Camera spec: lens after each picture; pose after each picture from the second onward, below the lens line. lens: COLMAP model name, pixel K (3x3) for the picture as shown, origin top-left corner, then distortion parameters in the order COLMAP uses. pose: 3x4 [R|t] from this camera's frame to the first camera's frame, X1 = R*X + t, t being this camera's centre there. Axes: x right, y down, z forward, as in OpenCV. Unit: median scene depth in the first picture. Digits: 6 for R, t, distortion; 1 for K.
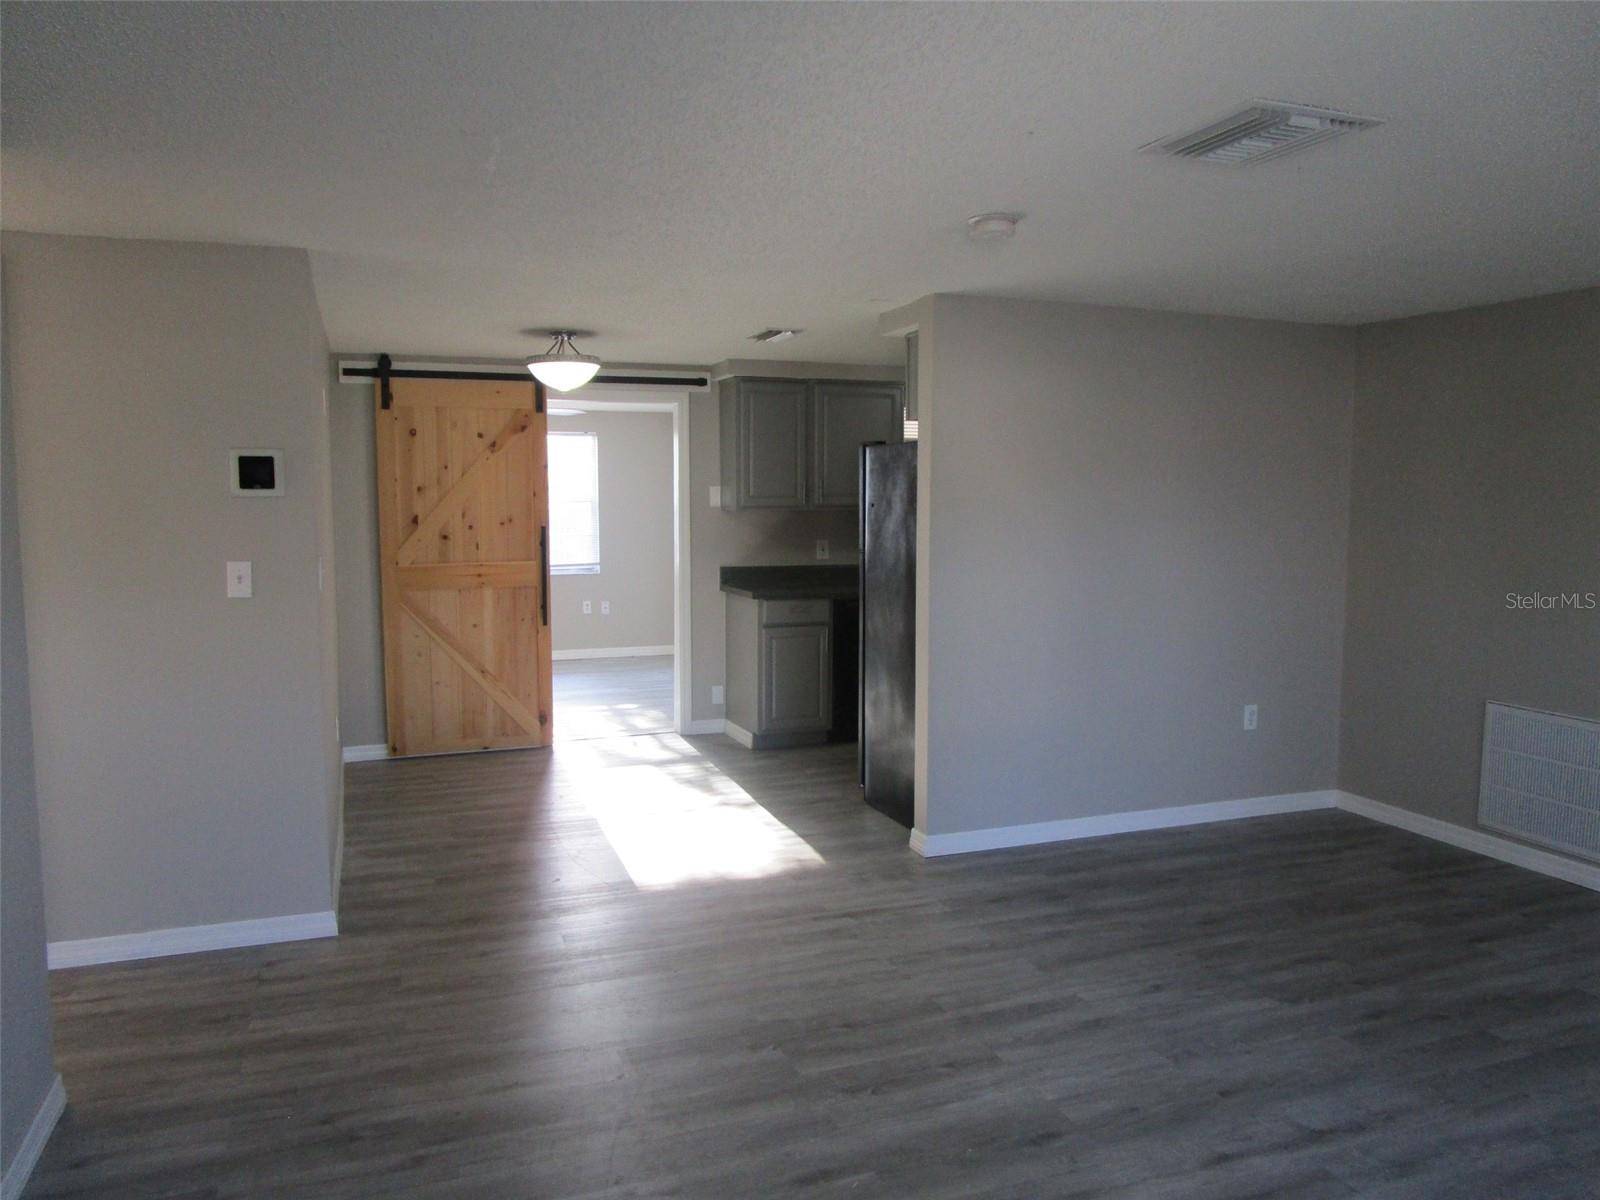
lens RADIAL K [[1136.6, 0, 800.0], [0, 1136.6, 600.0], [0, 0, 1]] dist [-0.031148, 0.006028]
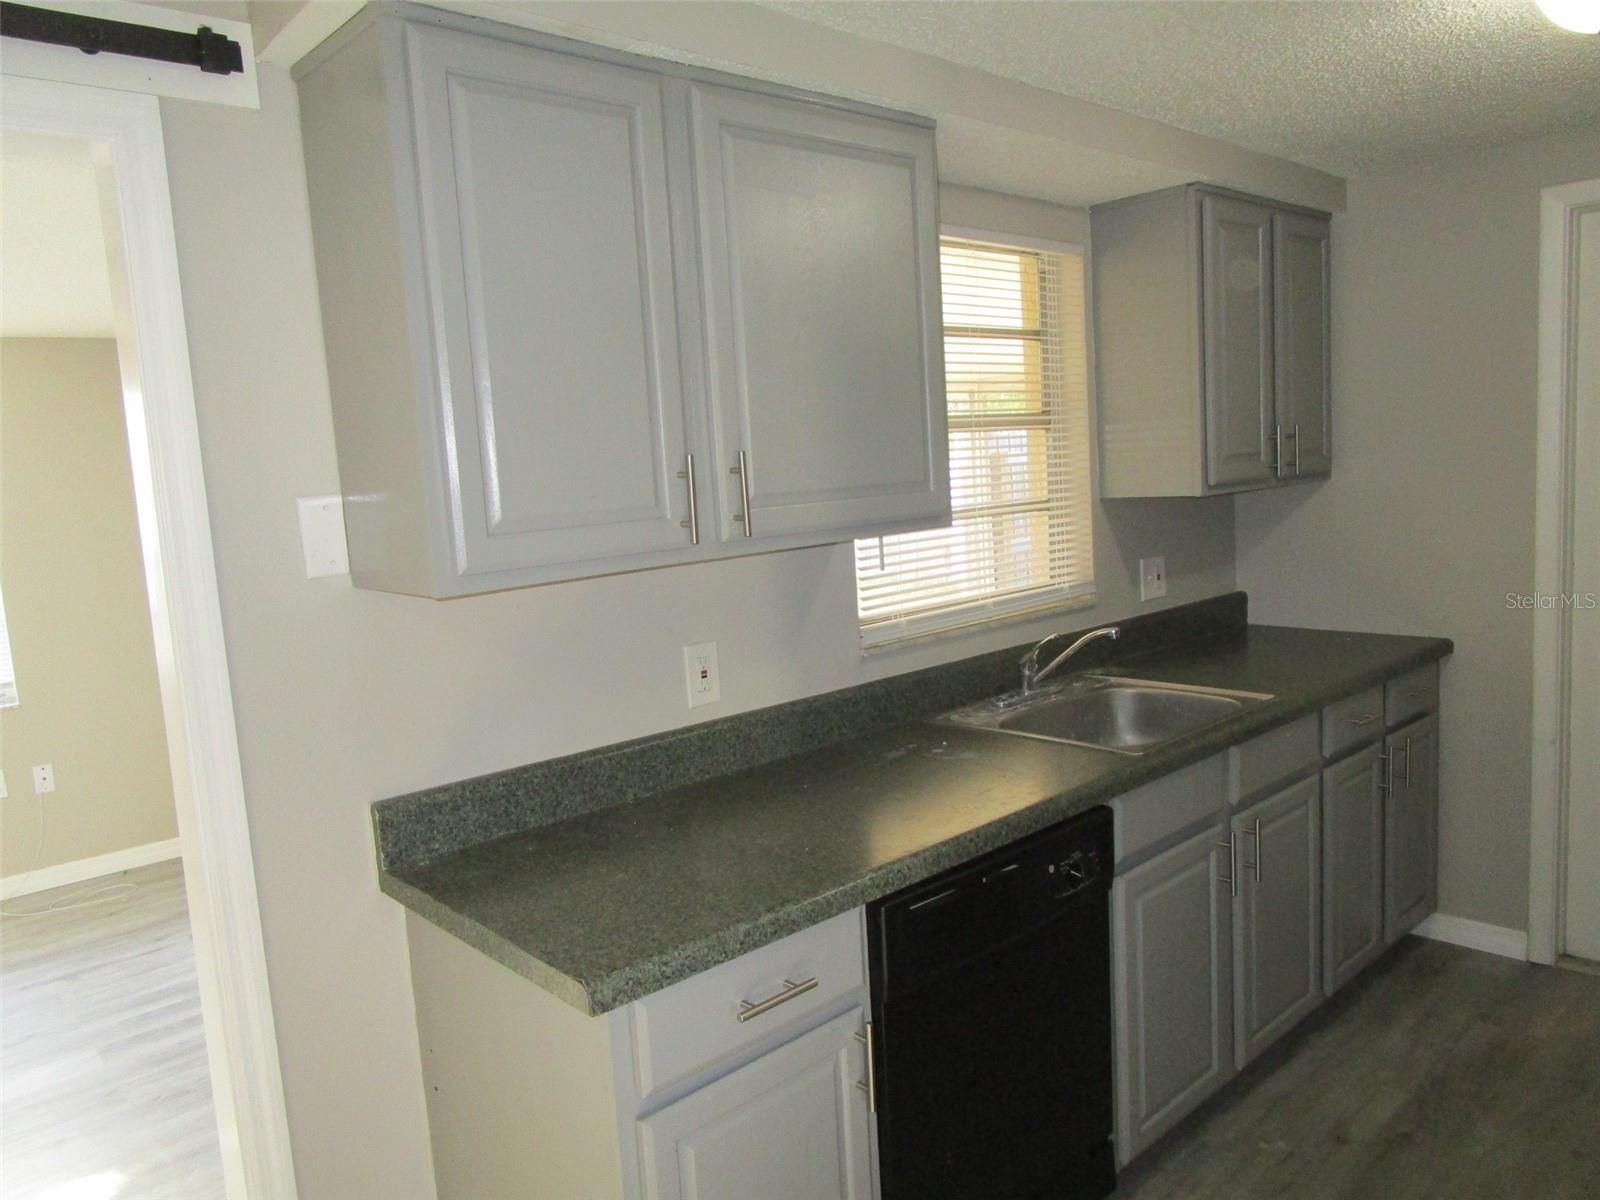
lens RADIAL K [[1136.6, 0, 800.0], [0, 1136.6, 600.0], [0, 0, 1]] dist [-0.031148, 0.006028]
pose [[0.928276, -0.101295, 0.357830, -0.067181], [0.097010, 0.994832, 0.029958, -0.073651], [-0.359016, 0.006904, 0.933306, 0.721406]]
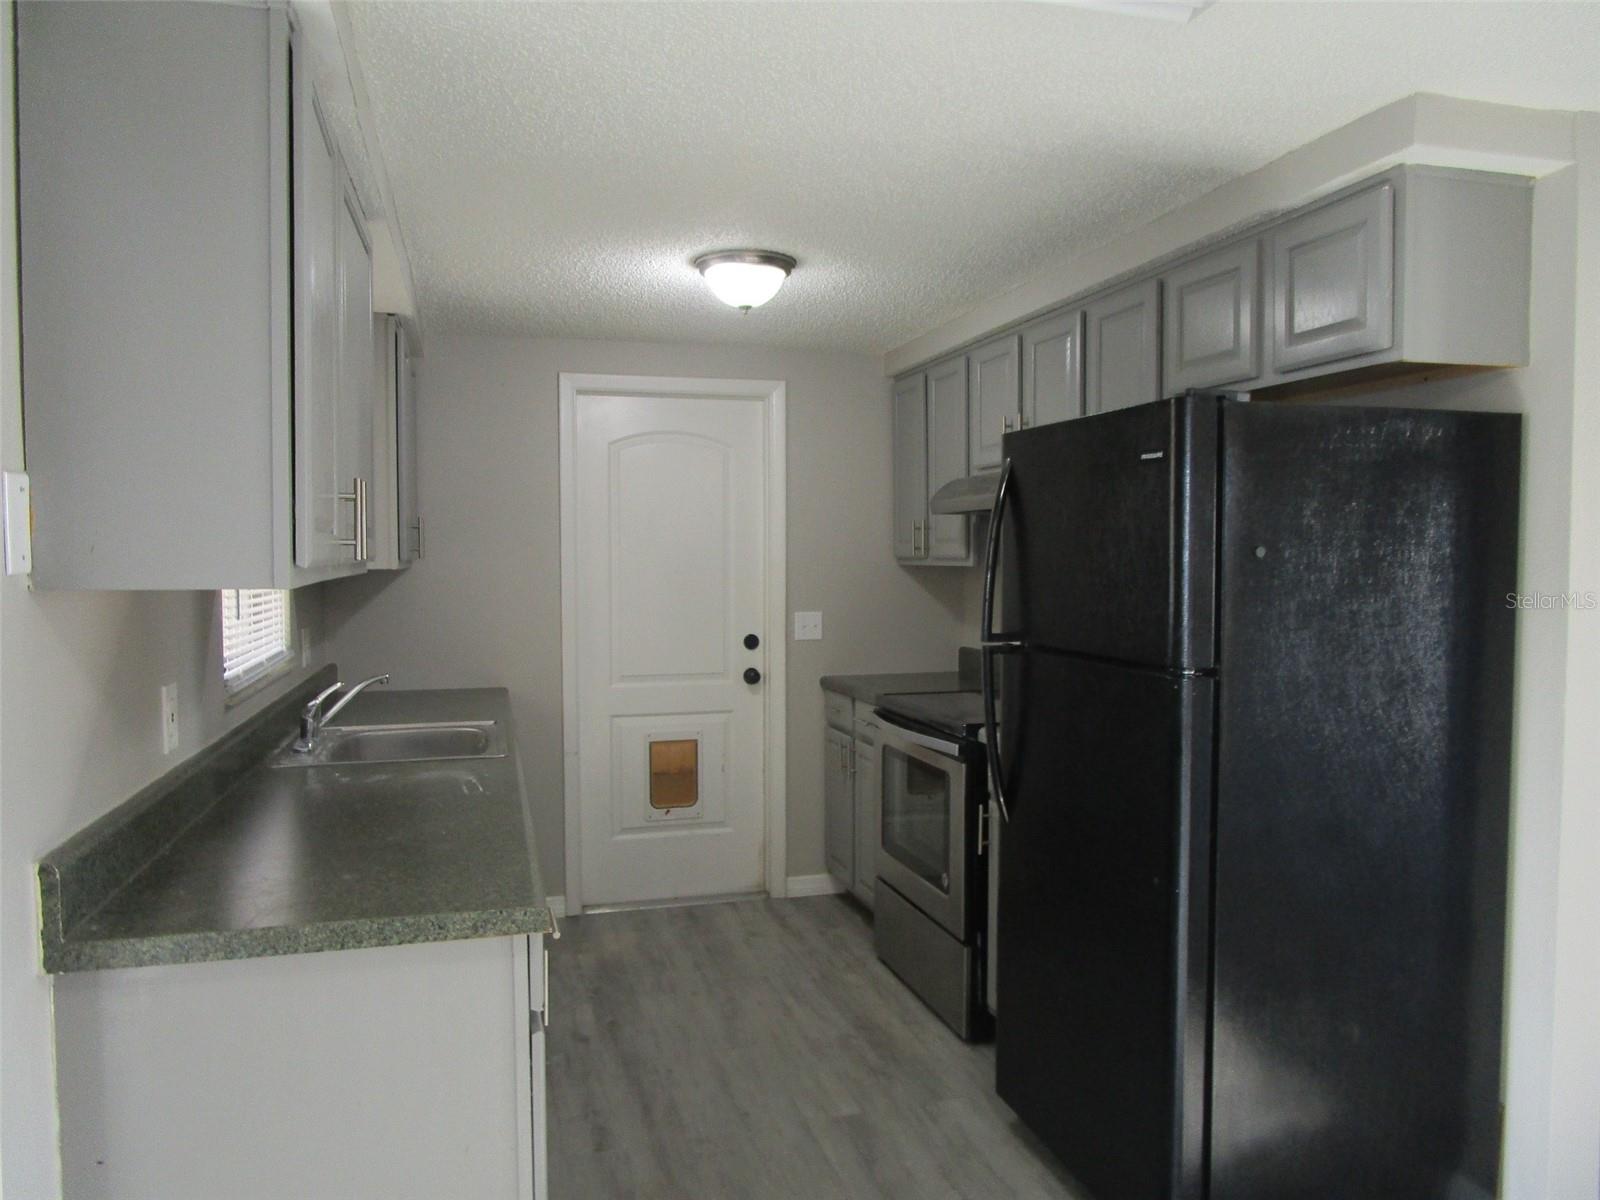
lens RADIAL K [[1136.6, 0, 800.0], [0, 1136.6, 600.0], [0, 0, 1]] dist [-0.031148, 0.006028]
pose [[0.088591, -0.042087, 0.995179, -0.257144], [0.098030, 0.994625, 0.033337, -0.070761], [-0.991232, 0.094604, 0.092240, 0.834431]]
